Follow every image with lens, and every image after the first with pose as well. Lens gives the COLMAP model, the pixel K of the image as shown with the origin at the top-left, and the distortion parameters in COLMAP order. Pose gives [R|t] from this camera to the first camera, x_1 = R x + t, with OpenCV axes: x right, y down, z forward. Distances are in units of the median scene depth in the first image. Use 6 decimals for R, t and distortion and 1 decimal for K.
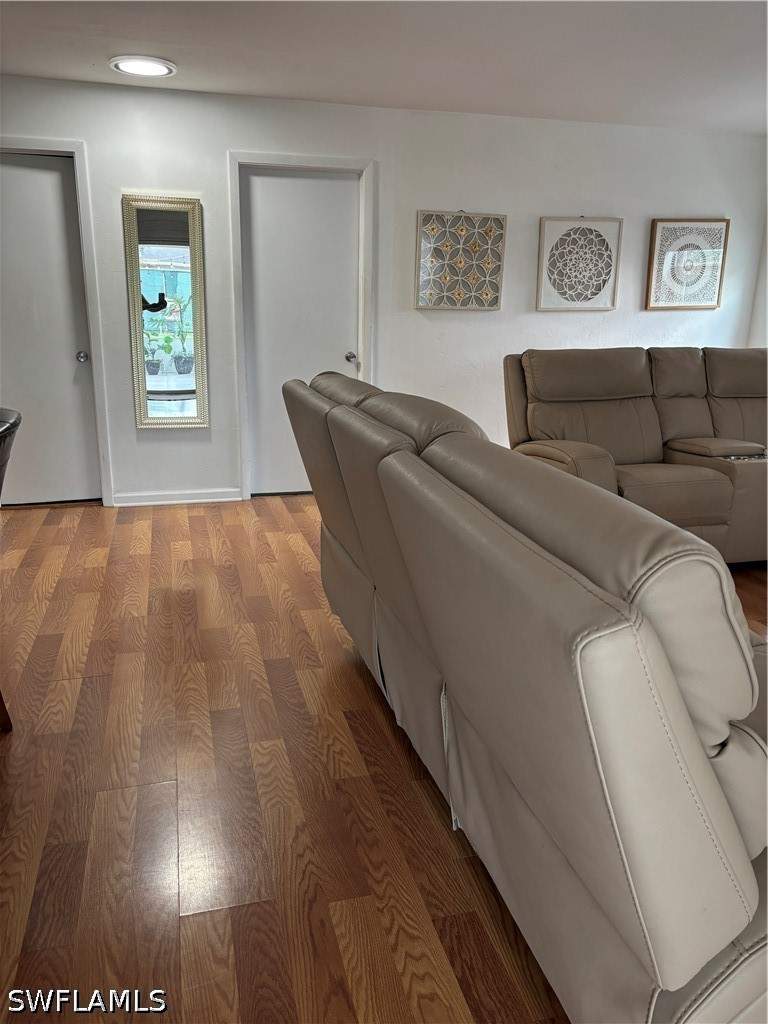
lens RADIAL K [[773.3, 0, 388.5], [0, 773.3, 521.4], [0, 0, 1]] dist [0.057230, -0.059178]
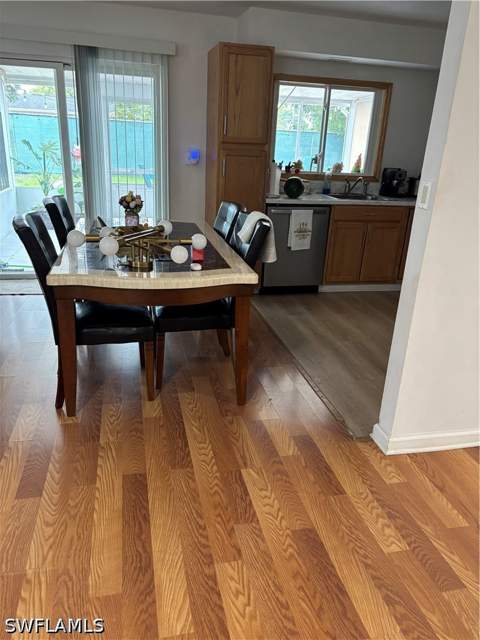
lens RADIAL K [[483.3, 0, 237.9], [0, 483.3, 323.0], [0, 0, 1]] dist [0.057230, -0.059178]
pose [[-0.997265, -0.070827, 0.021133, -0.548177], [-0.045334, 0.811952, 0.581961, -0.328468], [-0.058377, 0.579411, -0.812942, 1.067483]]
